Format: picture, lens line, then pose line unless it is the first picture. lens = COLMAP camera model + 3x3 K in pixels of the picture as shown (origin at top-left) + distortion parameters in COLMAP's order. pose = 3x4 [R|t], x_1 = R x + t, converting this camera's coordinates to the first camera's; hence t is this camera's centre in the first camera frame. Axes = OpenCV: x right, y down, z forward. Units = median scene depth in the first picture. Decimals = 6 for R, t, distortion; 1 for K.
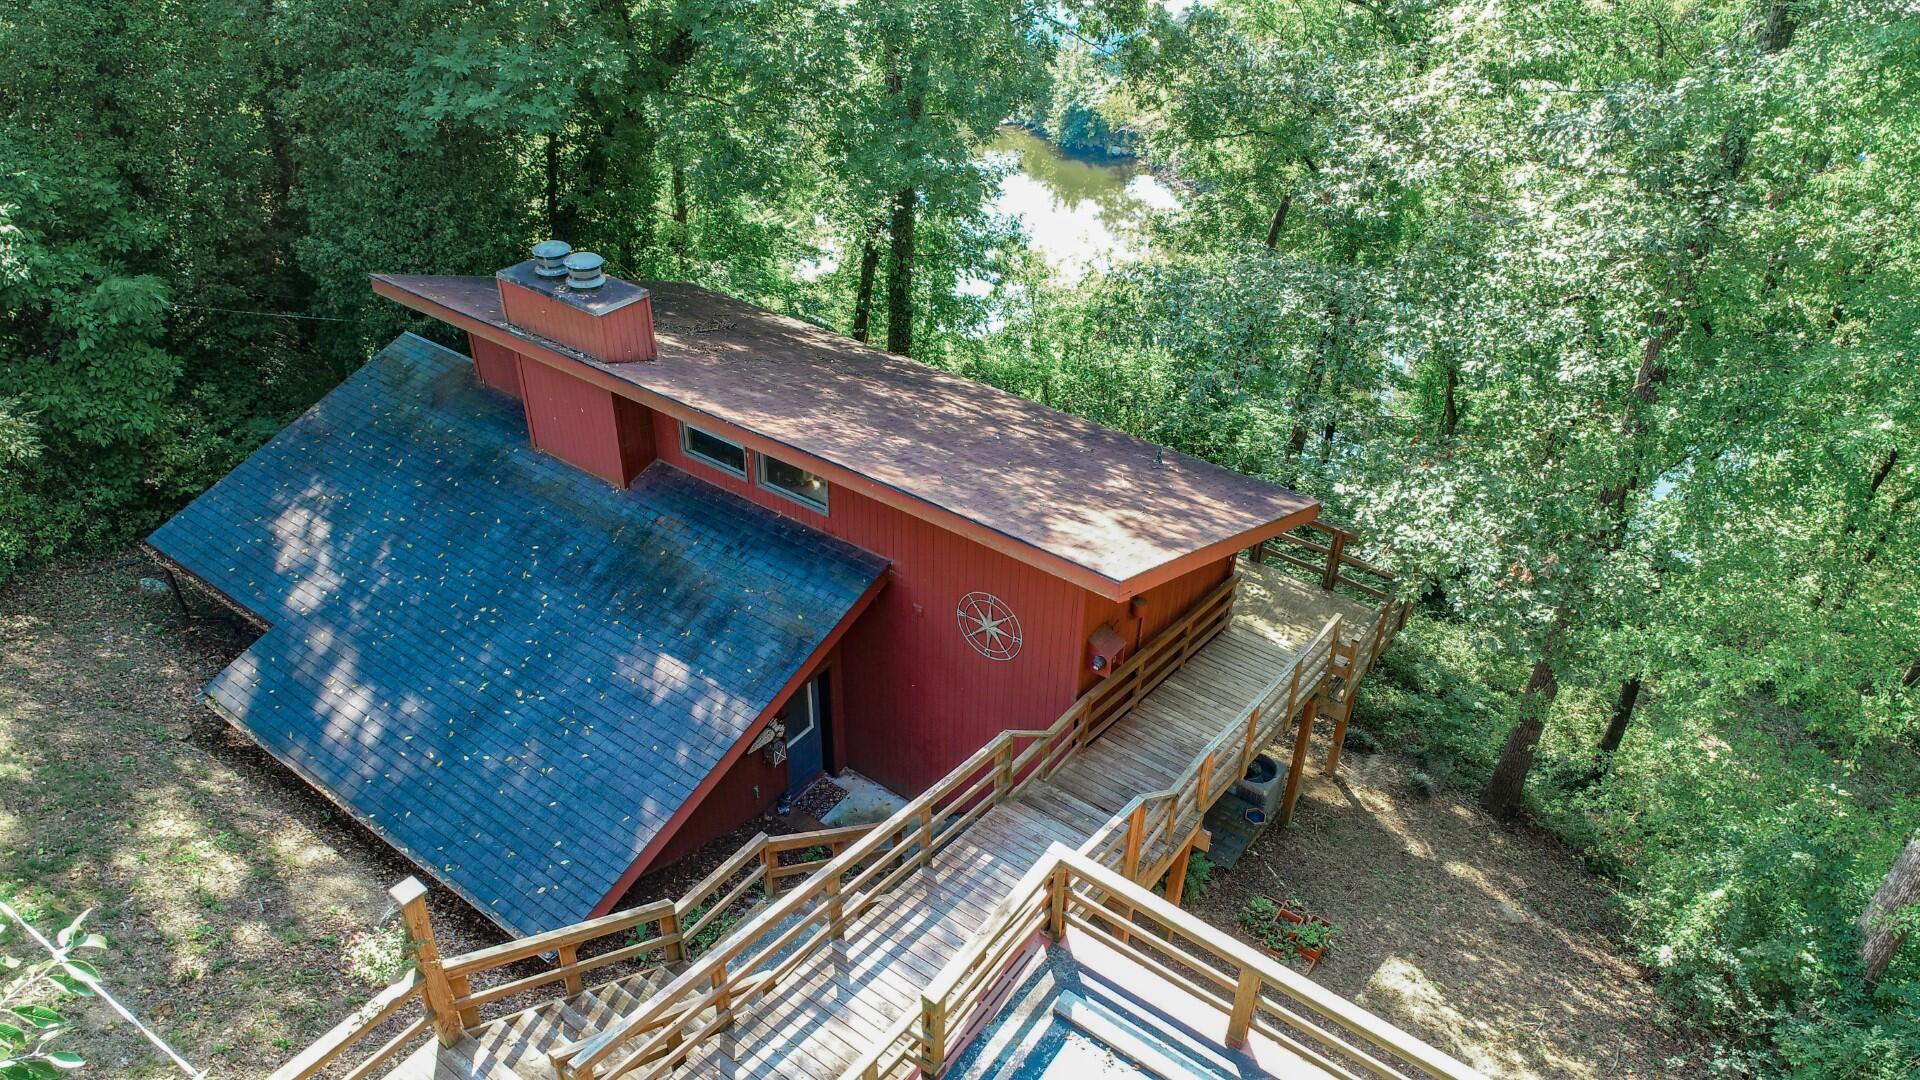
lens RADIAL K [[1287.7, 0, 960.0], [0, 1287.7, 540.0], [0, 0, 1]] dist [-0.000562, 0.000176]
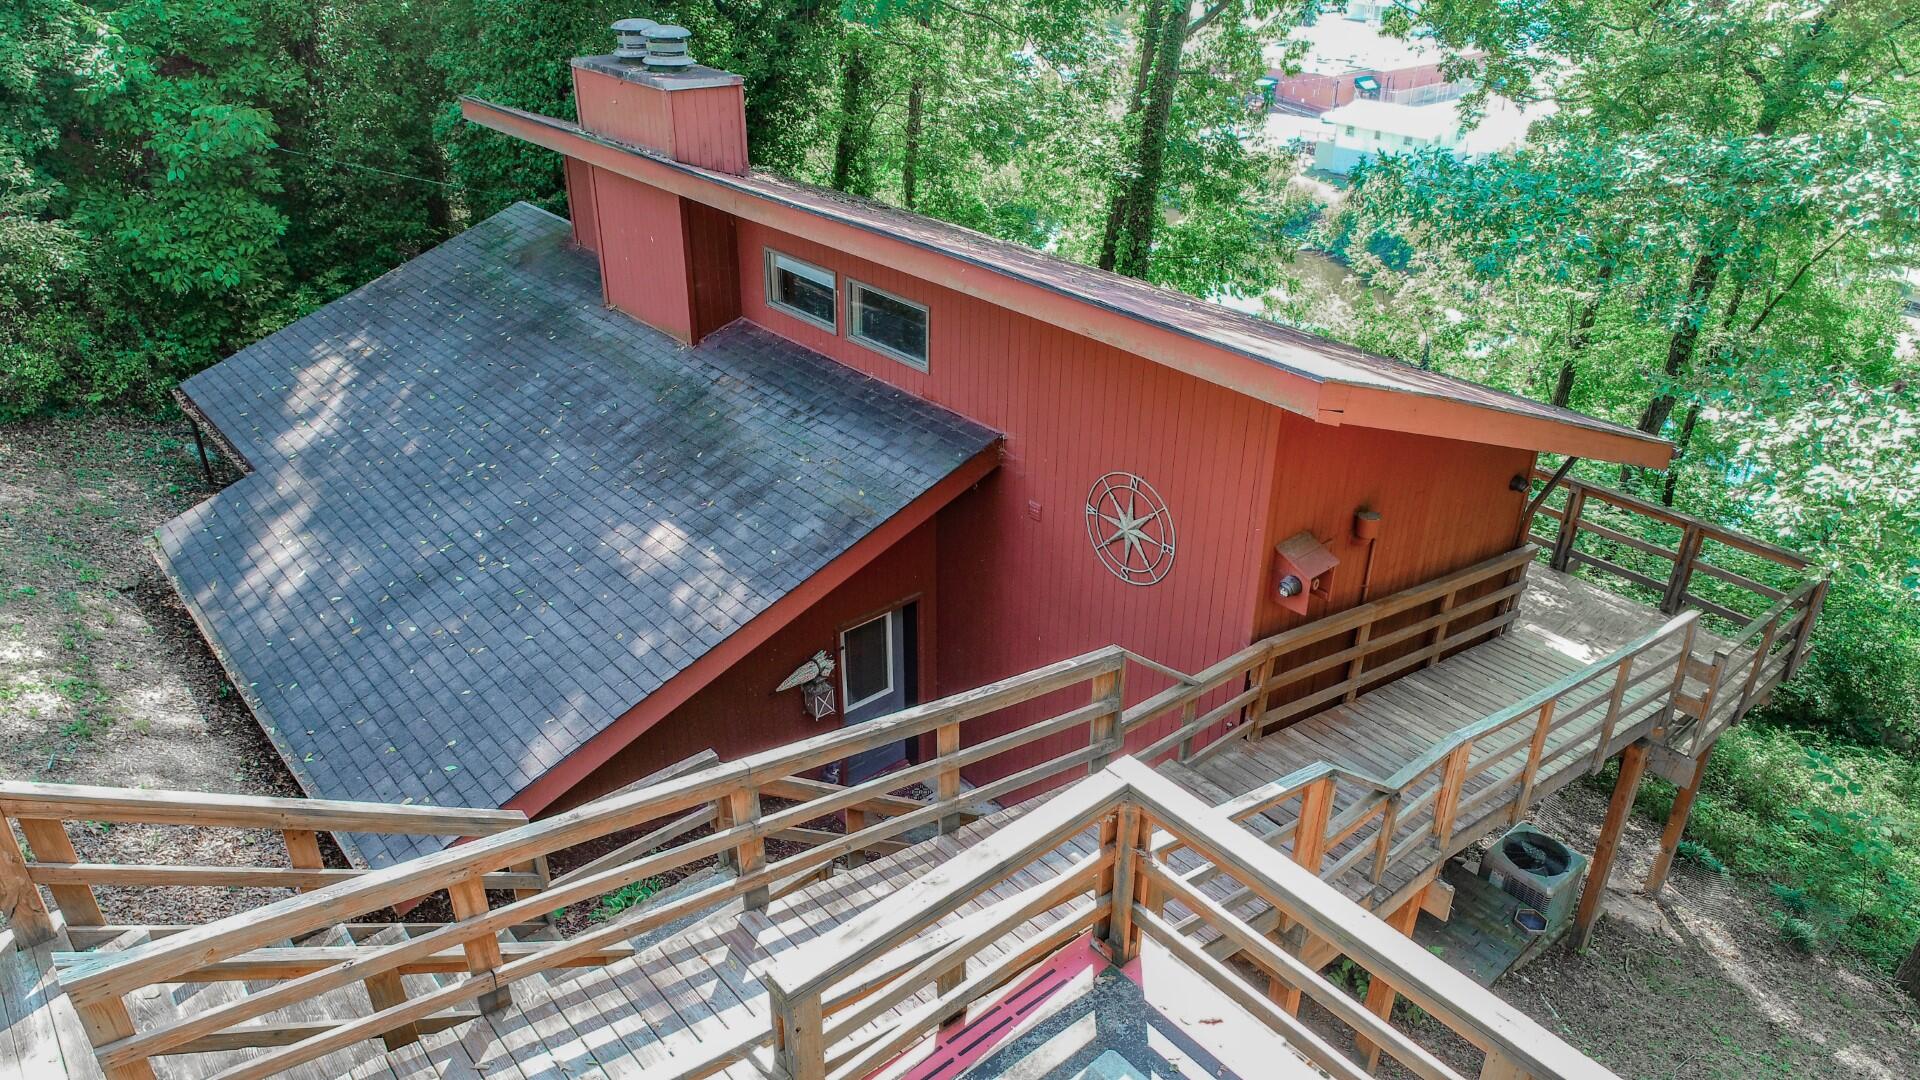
lens RADIAL K [[1287.7, 0, 960.0], [0, 1287.7, 540.0], [0, 0, 1]] dist [-0.000562, 0.000176]
pose [[0.972700, 0.099456, -0.209673, 0.071466], [-0.121969, 0.987753, -0.097303, 0.136494], [0.197428, 0.120220, 0.972918, 0.312102]]
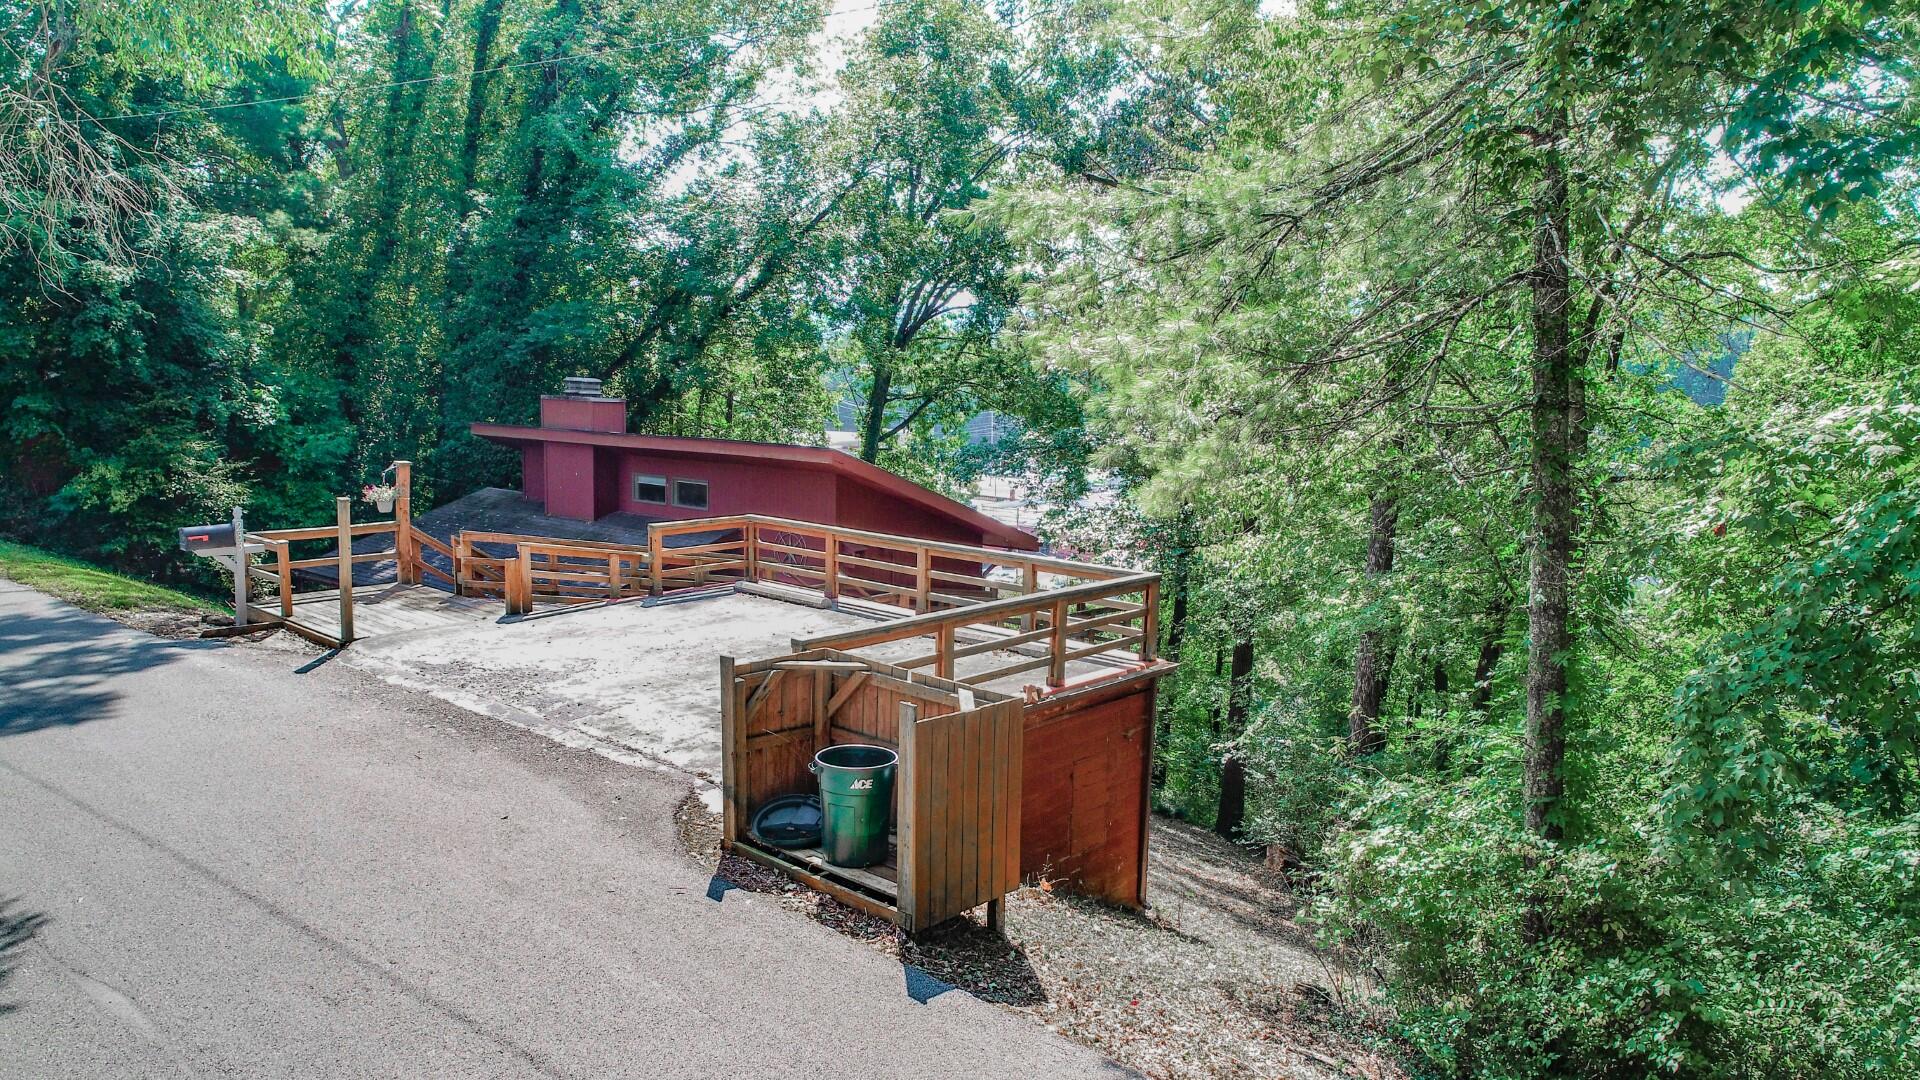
lens RADIAL K [[1287.7, 0, 960.0], [0, 1287.7, 540.0], [0, 0, 1]] dist [-0.000562, 0.000176]
pose [[0.995042, 0.012952, -0.098613, 0.357474], [-0.056351, 0.890411, -0.451655, 0.698257], [0.081956, 0.454973, 0.886726, -0.365221]]
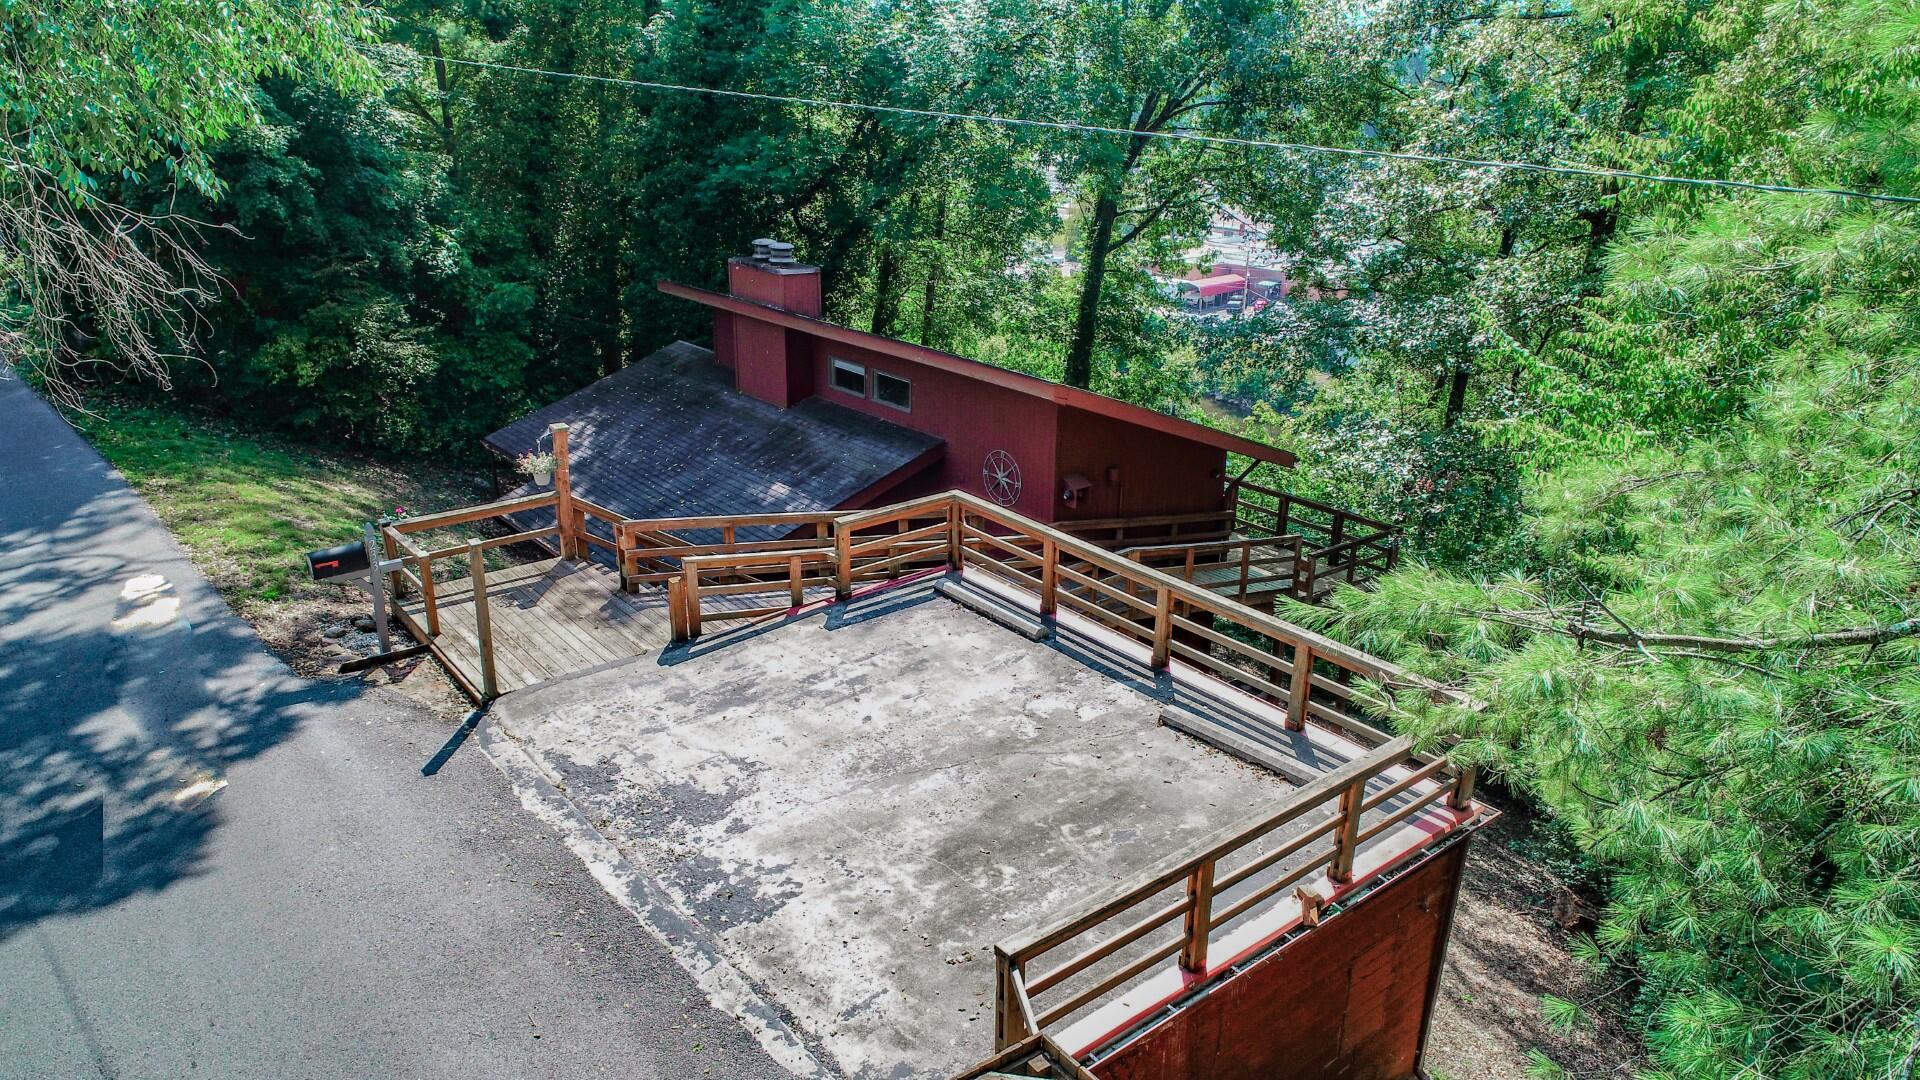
lens RADIAL K [[1287.7, 0, 960.0], [0, 1287.7, 540.0], [0, 0, 1]] dist [-0.000562, 0.000176]
pose [[0.964619, 0.082905, -0.250272, 0.303670], [-0.143276, 0.961706, -0.233653, 0.422445], [0.221317, 0.261244, 0.939559, -0.262777]]
